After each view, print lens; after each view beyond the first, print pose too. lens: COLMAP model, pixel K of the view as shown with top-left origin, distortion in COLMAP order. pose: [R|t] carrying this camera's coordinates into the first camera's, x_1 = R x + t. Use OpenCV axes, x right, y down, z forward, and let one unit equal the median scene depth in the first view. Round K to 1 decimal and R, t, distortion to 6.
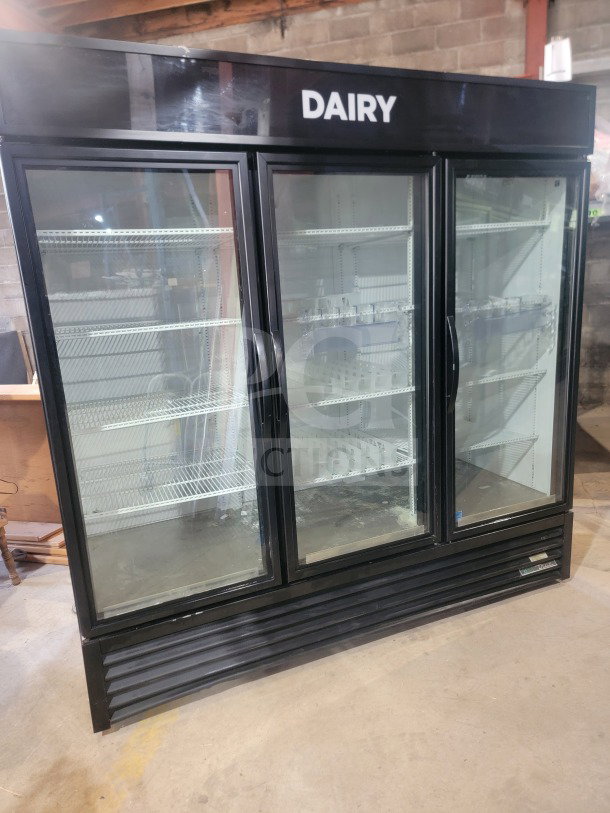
lens RADIAL K [[566.7, 0, 305.0], [0, 566.7, 406.5], [0, 0, 1]] dist [0.055657, -0.052575]
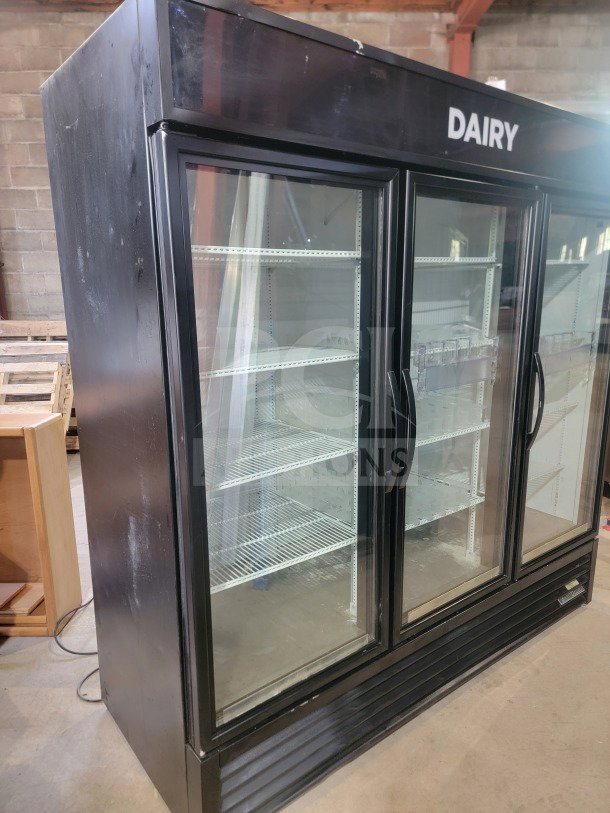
lens RADIAL K [[566.7, 0, 305.0], [0, 566.7, 406.5], [0, 0, 1]] dist [0.055657, -0.052575]
pose [[0.965556, -0.003853, 0.260165, -0.396741], [0.006466, 0.999937, -0.009189, -0.061361], [-0.260114, 0.010555, 0.965520, 0.161631]]
